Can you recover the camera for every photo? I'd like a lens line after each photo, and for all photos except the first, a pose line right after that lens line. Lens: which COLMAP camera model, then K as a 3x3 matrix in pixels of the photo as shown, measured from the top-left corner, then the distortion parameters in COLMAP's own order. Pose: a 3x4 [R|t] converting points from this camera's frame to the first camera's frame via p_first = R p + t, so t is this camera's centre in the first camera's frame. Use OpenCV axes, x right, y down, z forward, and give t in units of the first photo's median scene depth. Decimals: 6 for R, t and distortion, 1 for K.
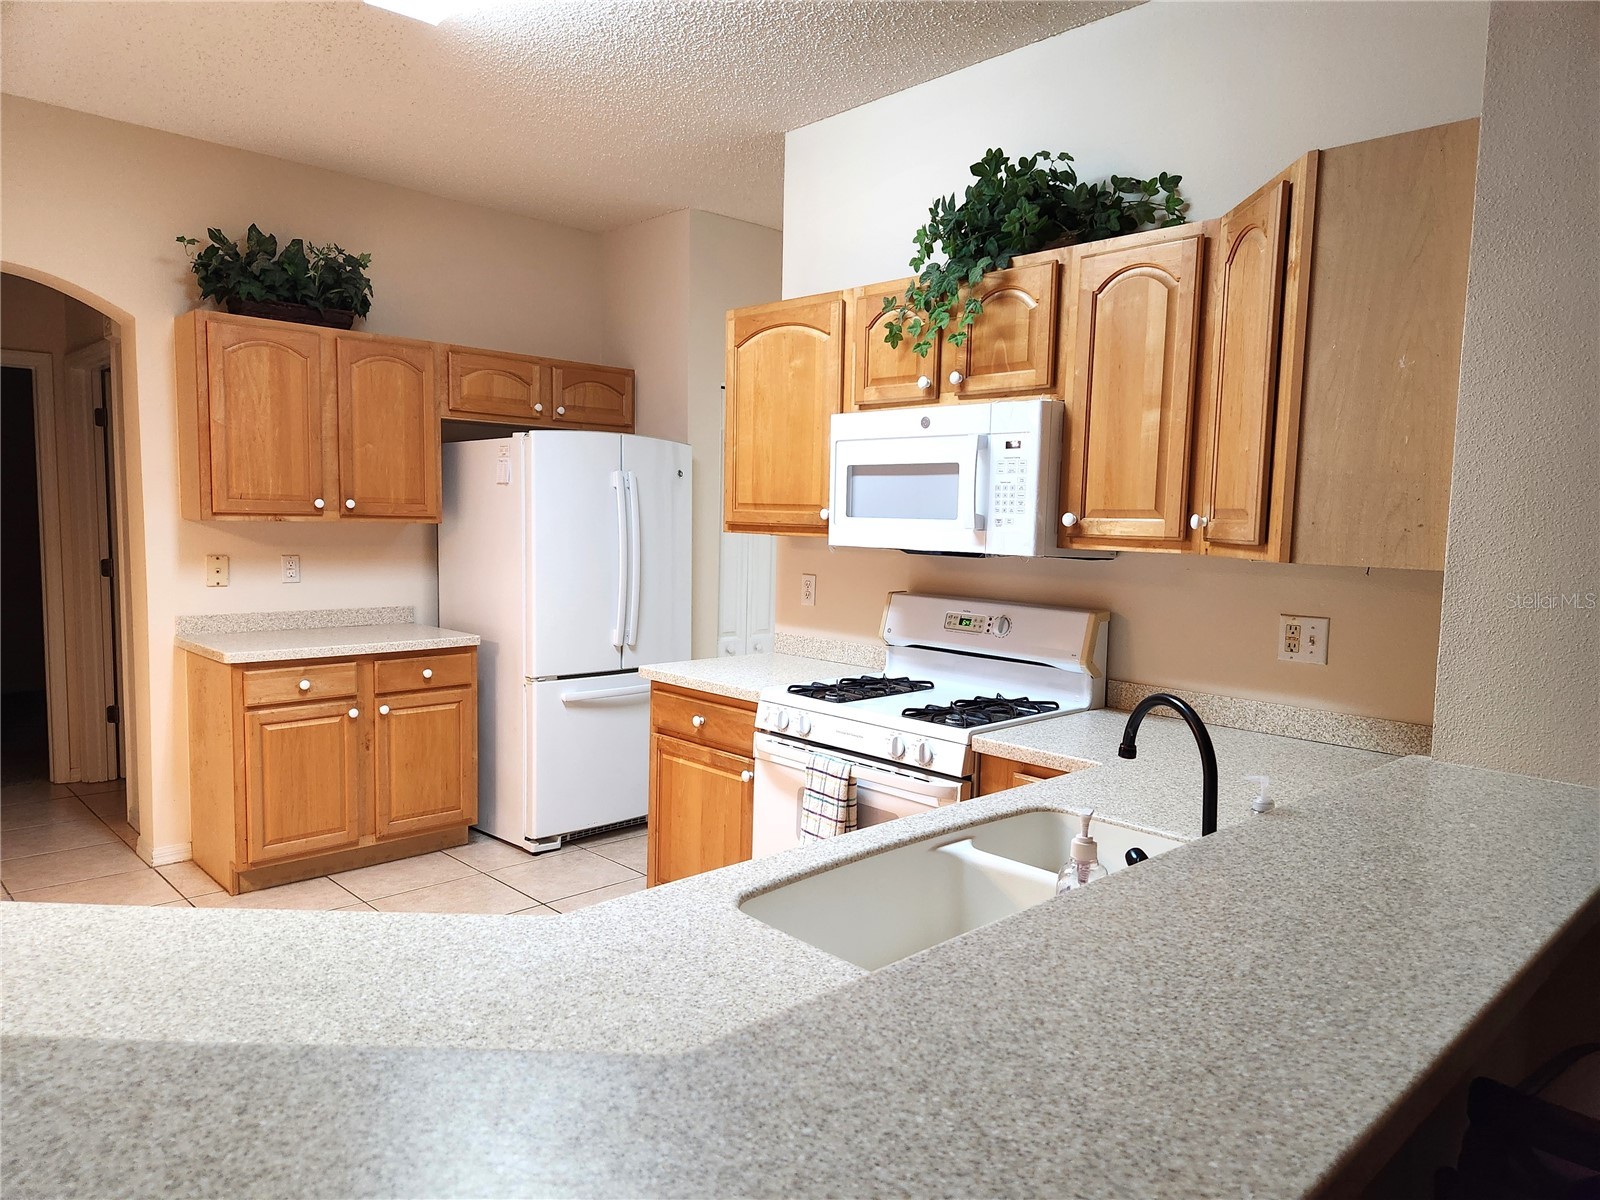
lens RADIAL K [[1070.8, 0, 790.4], [0, 1070.8, 607.4], [0, 0, 1]] dist [0.090514, -0.089300]
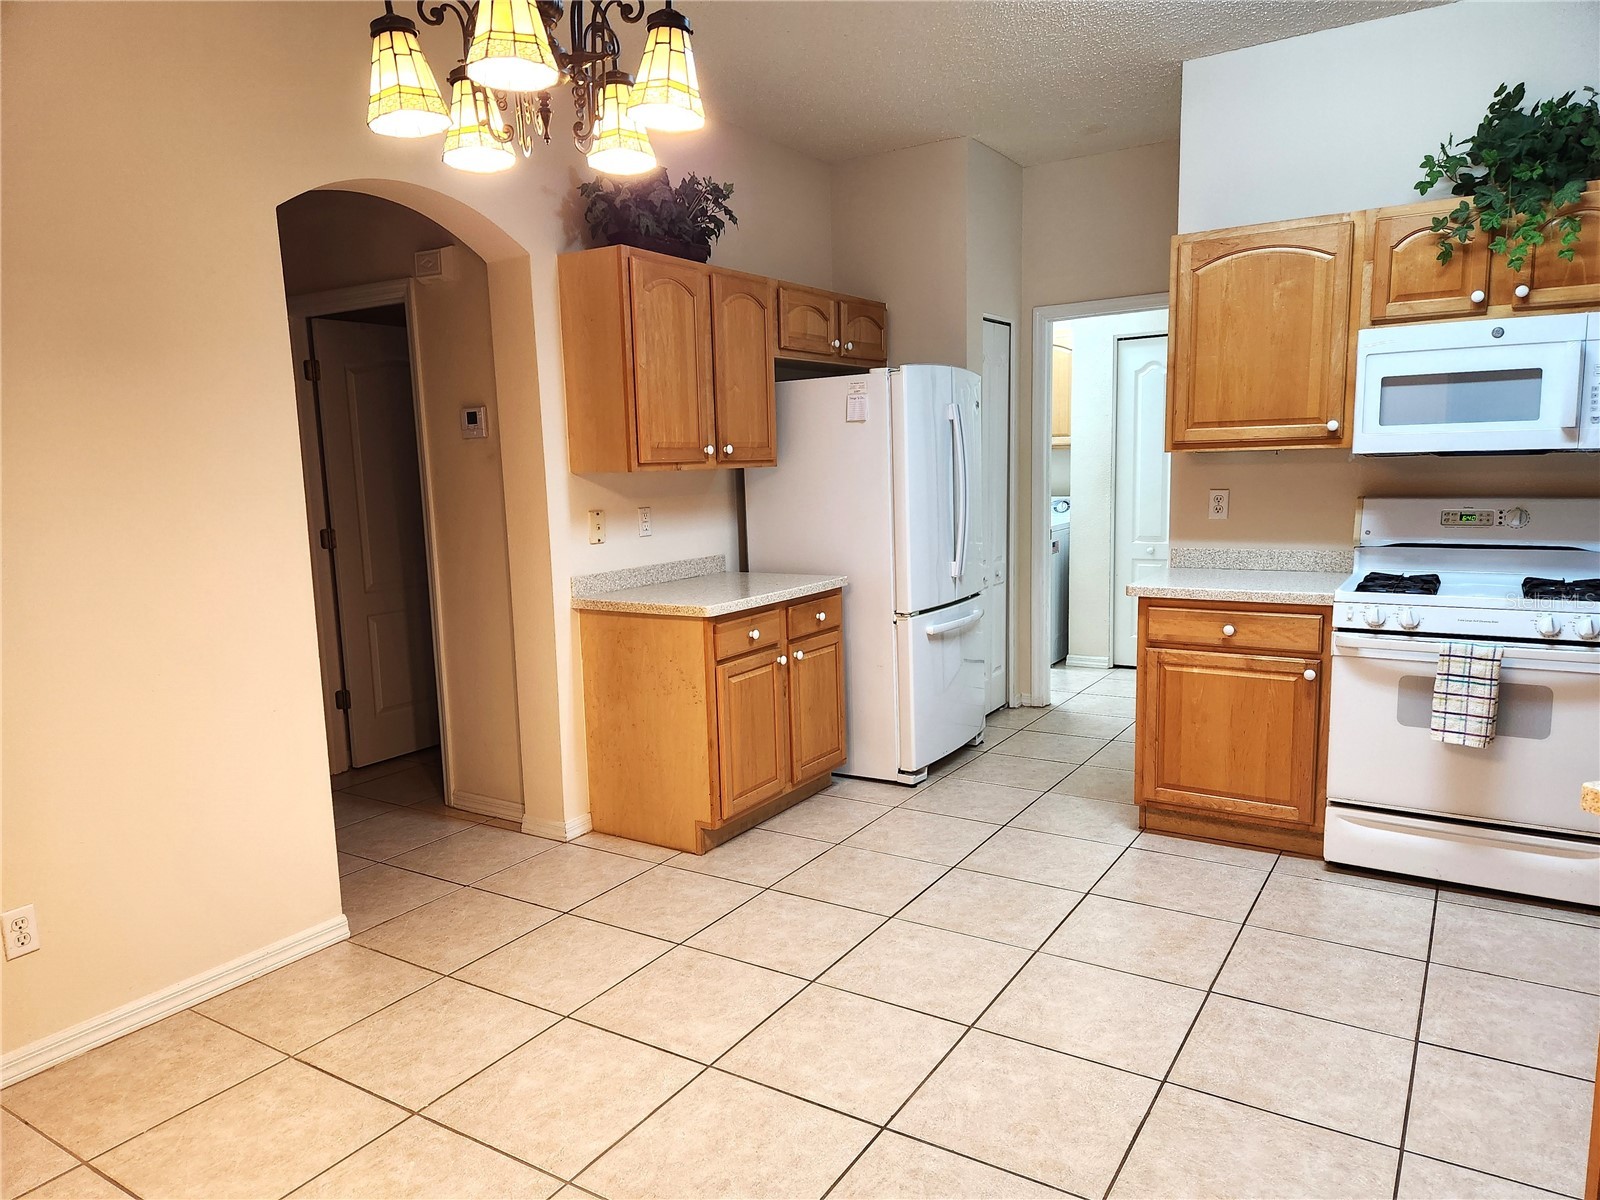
lens RADIAL K [[1070.8, 0, 790.4], [0, 1070.8, 607.4], [0, 0, 1]] dist [0.090514, -0.089300]
pose [[0.970780, -0.081693, 0.225638, -0.687553], [0.070420, 0.995854, 0.057579, -0.007034], [-0.229406, -0.040007, 0.972508, 0.058814]]
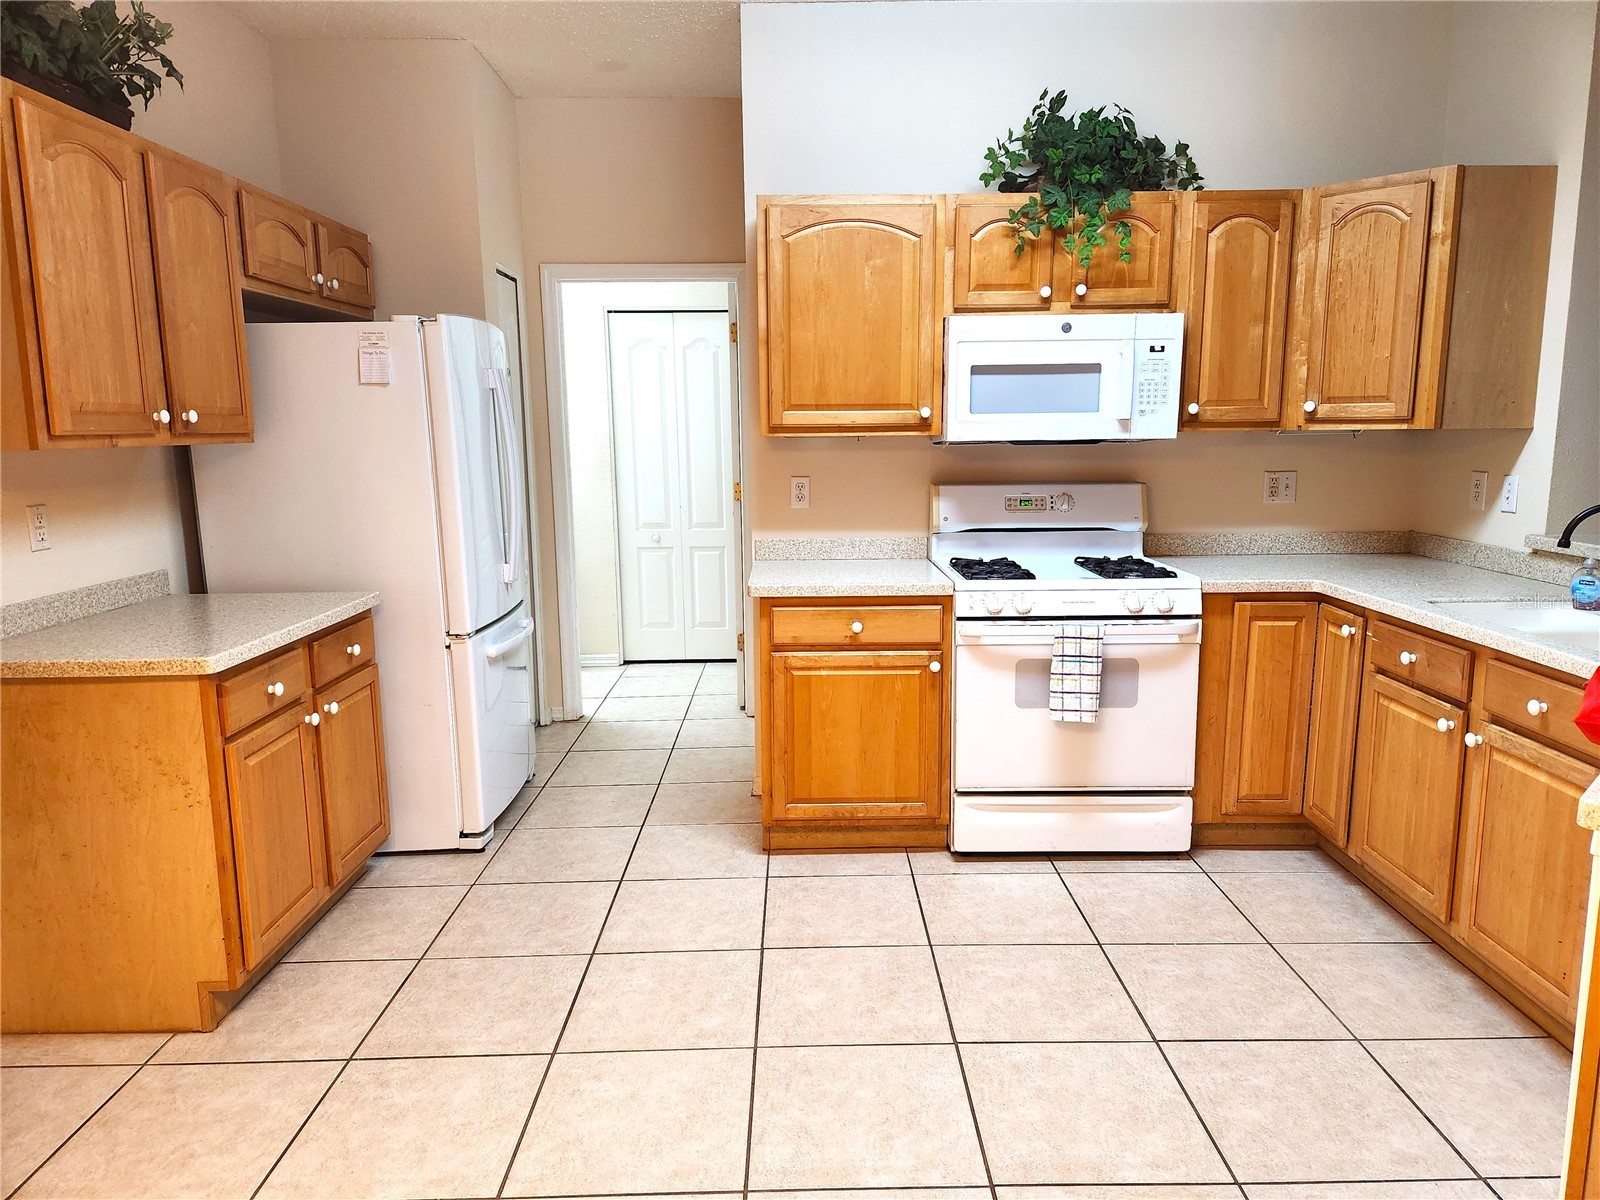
lens RADIAL K [[1068.9, 0, 818.4], [0, 1068.9, 598.6], [0, 0, 1]] dist [0.086671, -0.084022]
pose [[0.676724, -0.145619, 0.721693, -0.757870], [0.089782, 0.989251, 0.115418, -0.034185], [-0.730742, -0.013311, 0.682524, 0.326363]]
